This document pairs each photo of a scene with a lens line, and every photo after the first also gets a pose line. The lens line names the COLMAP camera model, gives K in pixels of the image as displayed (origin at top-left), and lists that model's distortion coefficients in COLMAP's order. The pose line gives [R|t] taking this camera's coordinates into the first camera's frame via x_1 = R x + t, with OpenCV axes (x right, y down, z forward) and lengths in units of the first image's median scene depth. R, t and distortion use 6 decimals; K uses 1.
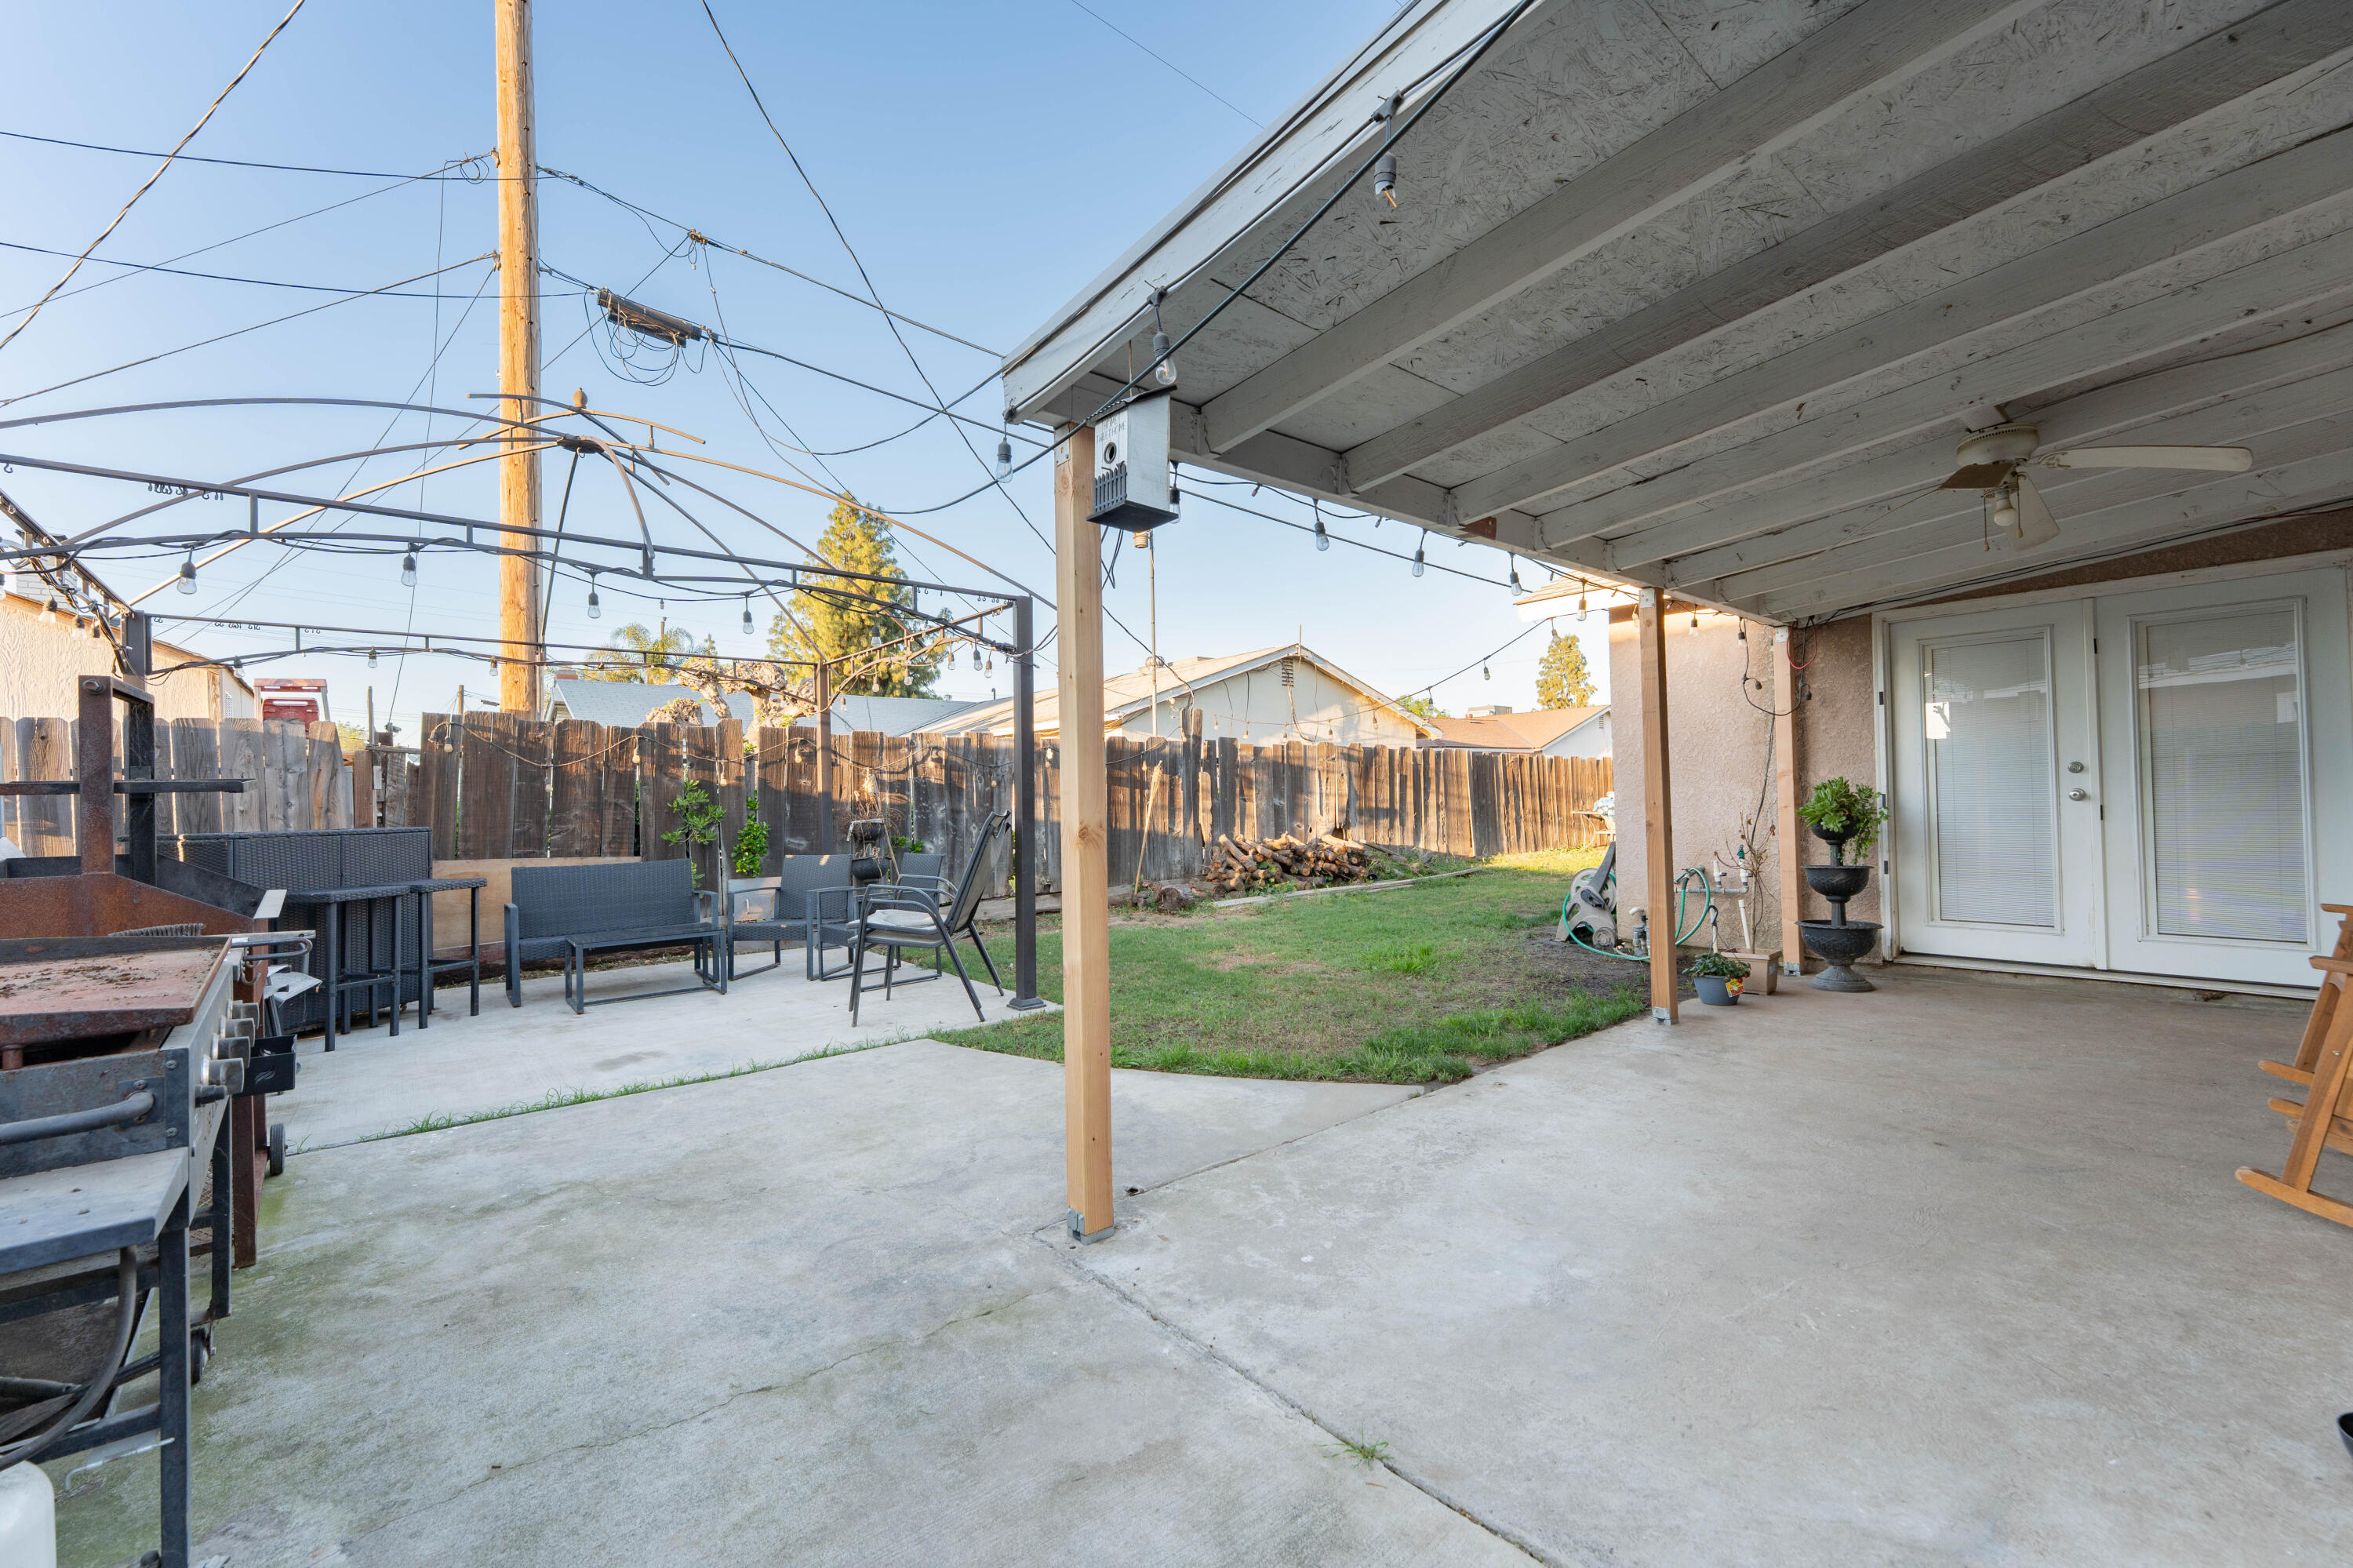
lens RADIAL K [[953.8, 0, 1176.5], [0, 953.8, 784.0], [0, 0, 1]] dist [0.001509, 0.000063]
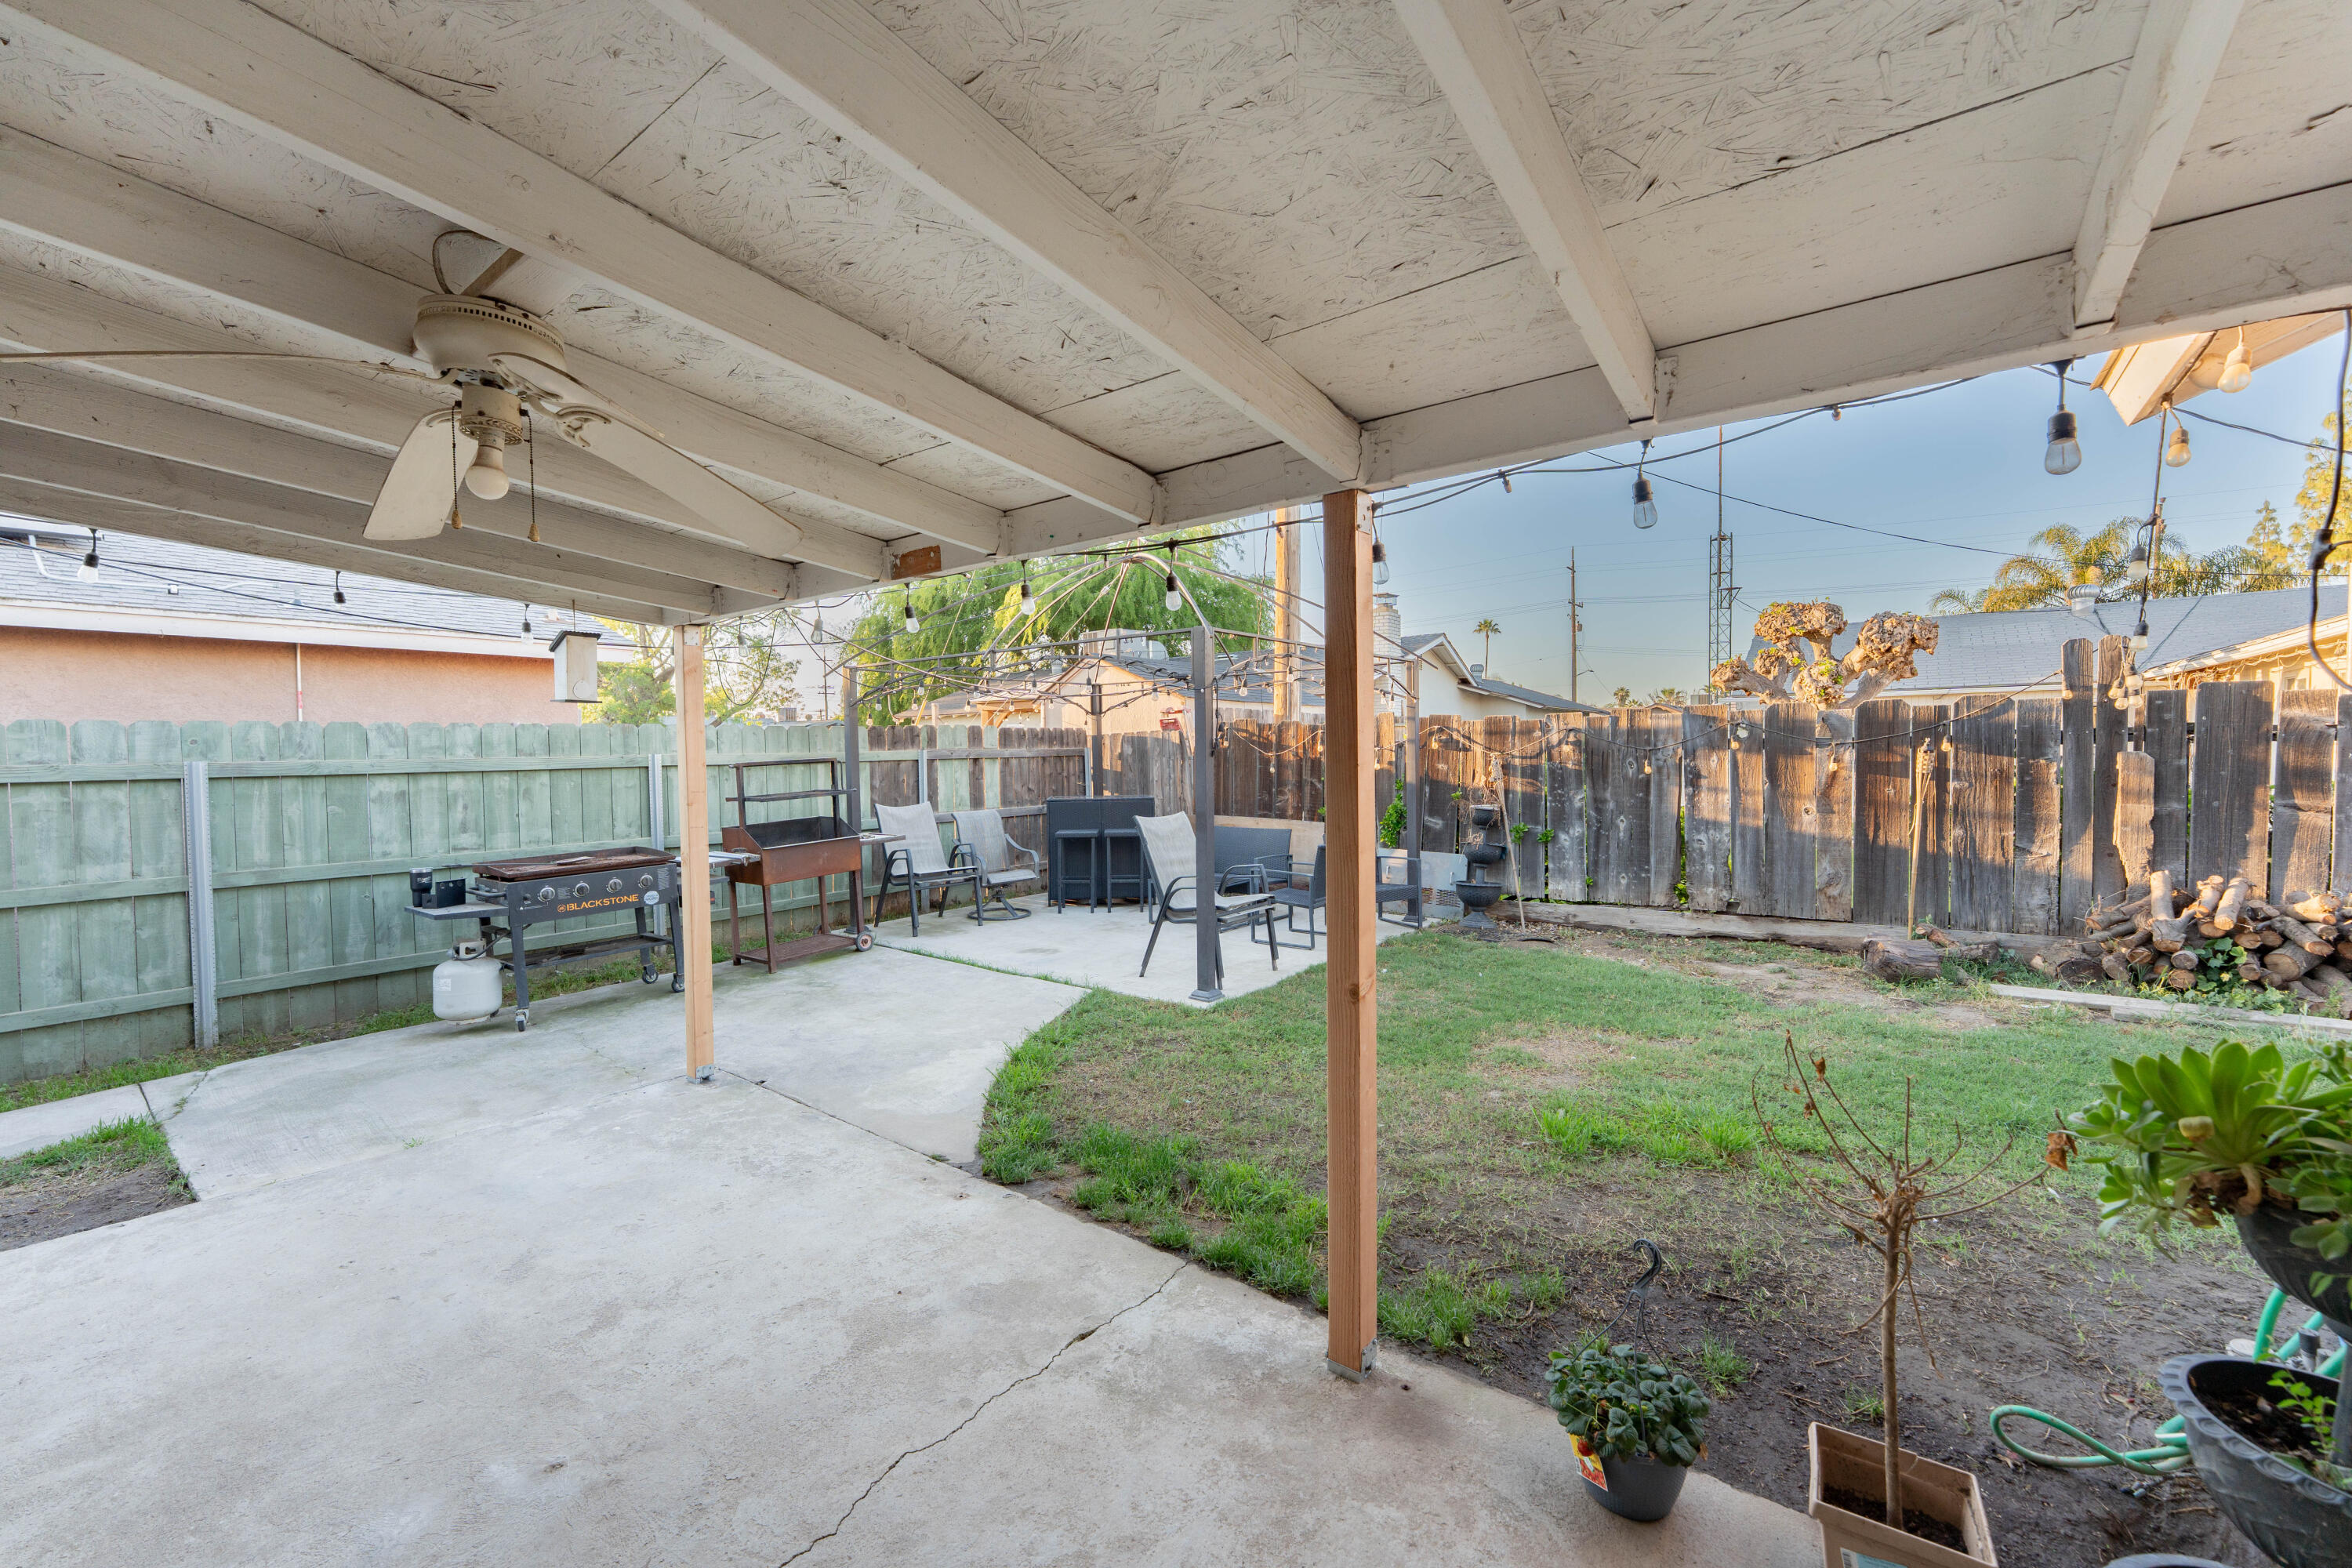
lens RADIAL K [[917.0, 0, 1176.0], [0, 917.0, 784.0], [0, 0, 1]] dist [0.000796, 0.000012]
pose [[0.223439, 0.051424, -0.973360, 0.618813], [0.022096, 0.998084, 0.057802, -0.054907], [0.974467, -0.034422, 0.221875, 0.534959]]
